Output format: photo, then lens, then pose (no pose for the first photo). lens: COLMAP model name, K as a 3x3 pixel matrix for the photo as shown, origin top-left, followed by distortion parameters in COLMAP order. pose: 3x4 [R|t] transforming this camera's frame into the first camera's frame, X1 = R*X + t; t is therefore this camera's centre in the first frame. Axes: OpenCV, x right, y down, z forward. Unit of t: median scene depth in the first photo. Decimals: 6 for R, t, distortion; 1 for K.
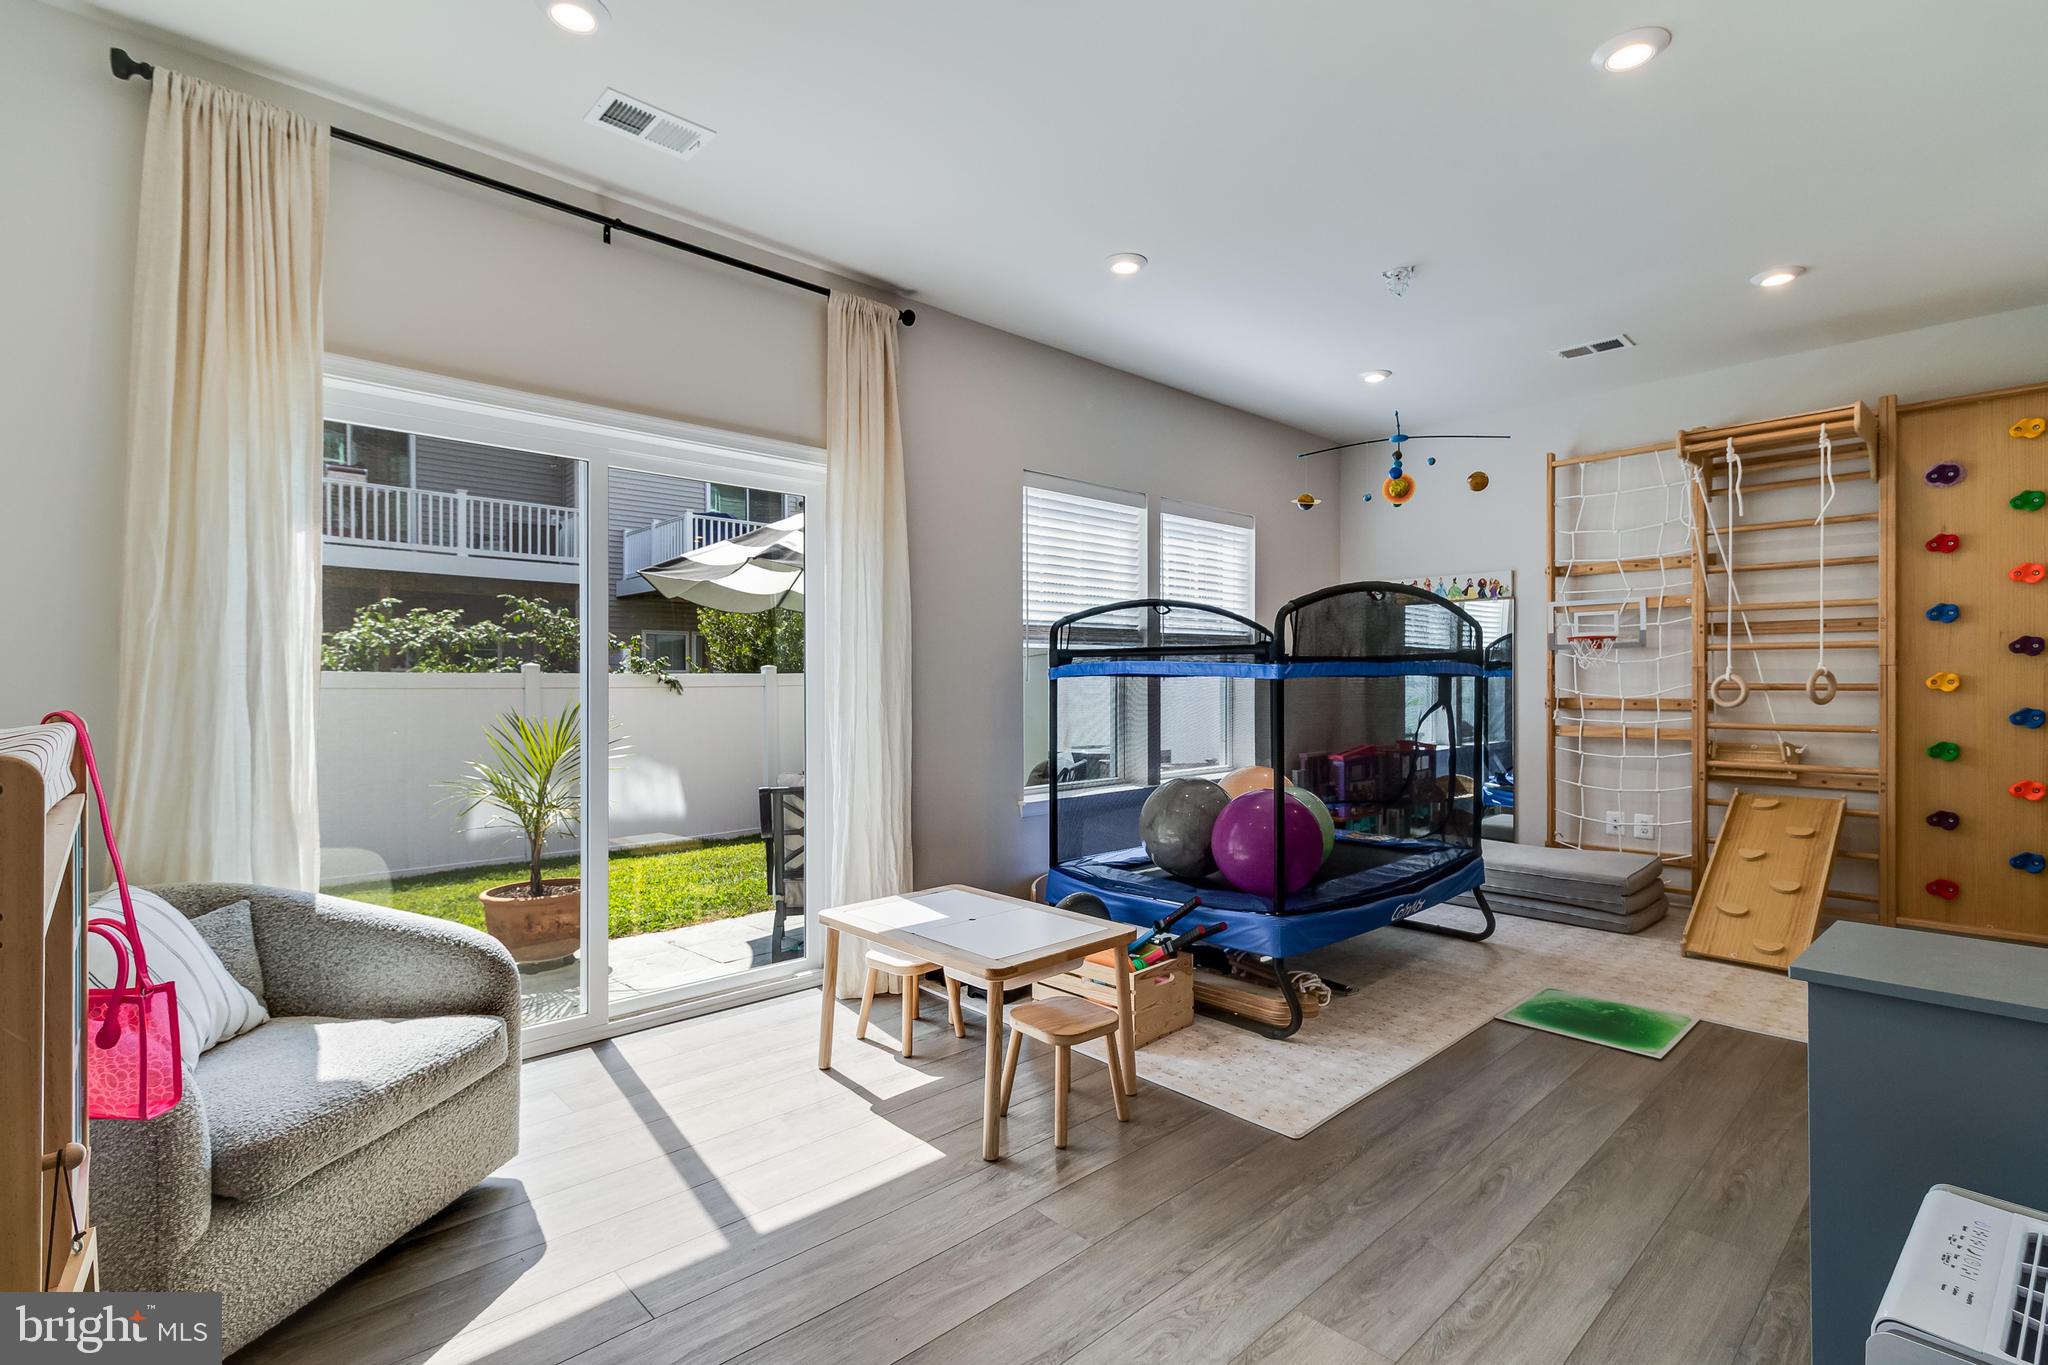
lens RADIAL K [[944.8, 0, 1023.5], [0, 944.8, 682.3], [0, 0, 1]] dist [0.005756, -0.000425]
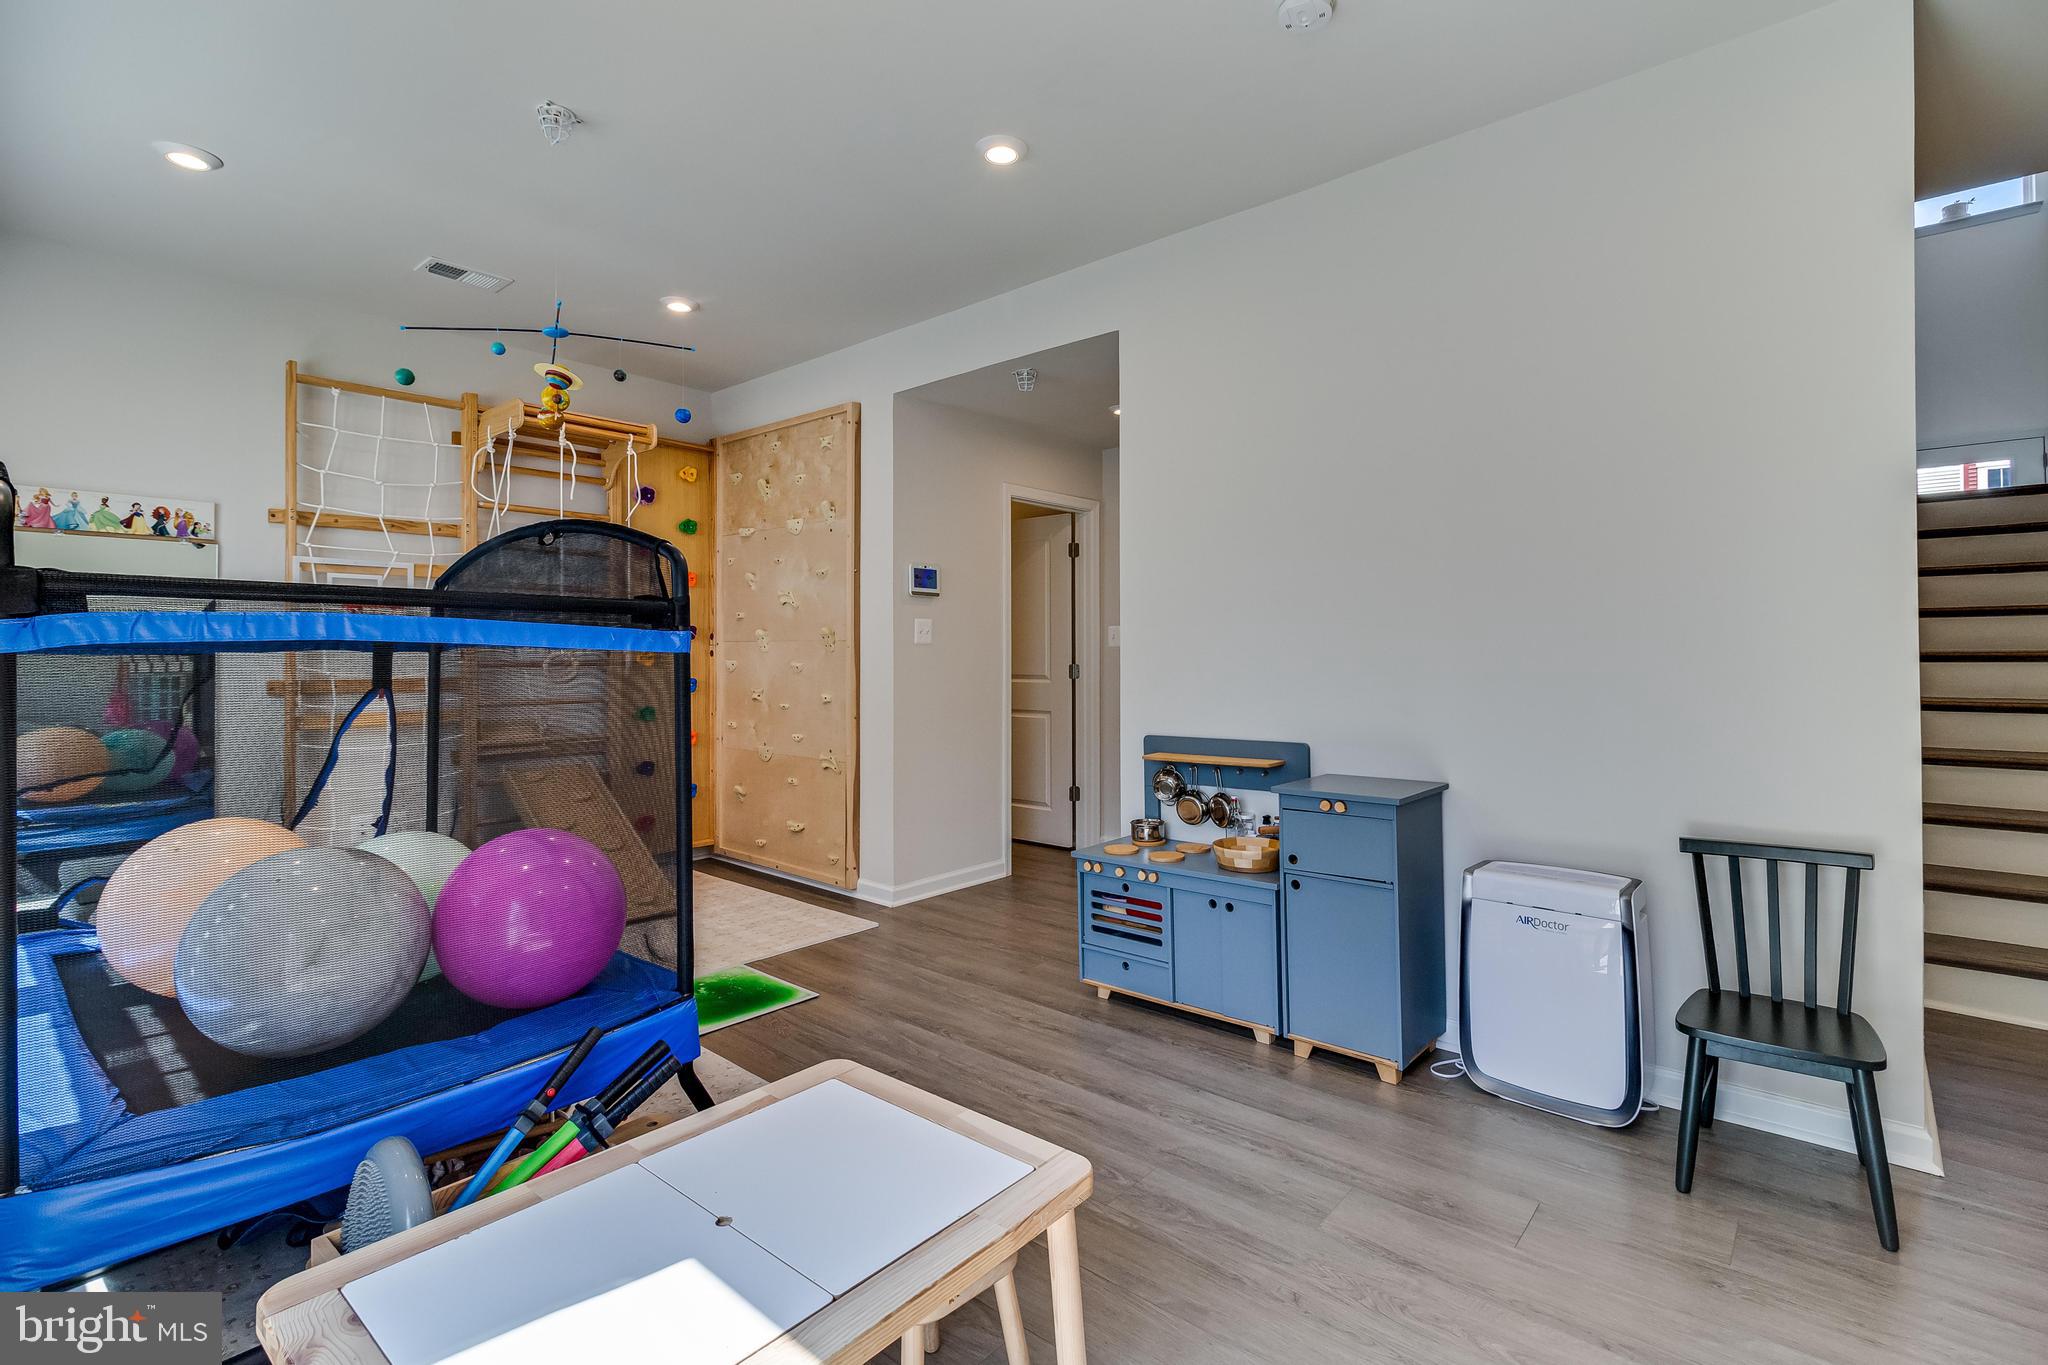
lens RADIAL K [[944.8, 0, 1035.6], [0, 944.8, 640.1], [0, 0, 1]] dist [0.005756, -0.000425]
pose [[-0.098305, 0.017851, 0.994996, -0.315786], [0.005522, 0.999833, -0.017392, 0.000094], [-0.995141, 0.003785, -0.098387, 0.578131]]
